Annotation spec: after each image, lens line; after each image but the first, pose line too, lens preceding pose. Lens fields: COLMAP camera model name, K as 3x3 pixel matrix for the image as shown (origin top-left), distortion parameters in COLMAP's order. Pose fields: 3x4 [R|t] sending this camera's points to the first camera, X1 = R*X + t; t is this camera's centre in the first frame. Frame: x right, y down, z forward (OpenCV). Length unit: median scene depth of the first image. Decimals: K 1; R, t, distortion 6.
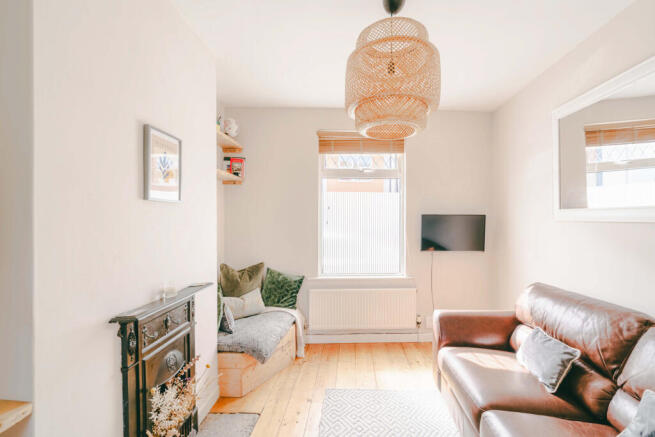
lens RADIAL K [[307.9, 0, 329.8], [0, 307.9, 220.7], [0, 0, 1]] dist [-0.007758, 0.004477]
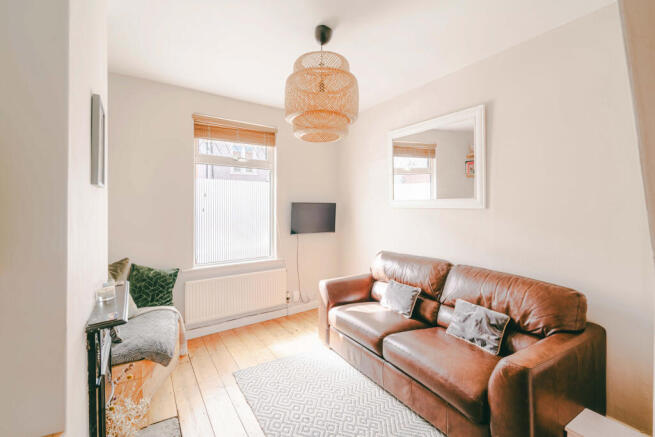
lens RADIAL K [[307.9, 0, 337.3], [0, 307.9, 207.3], [0, 0, 1]] dist [-0.007758, 0.004477]
pose [[0.806905, -0.001696, 0.590678, -0.262489], [0.004000, 0.999989, -0.002593, 0.000786], [-0.590667, 0.004456, 0.806903, -0.025958]]
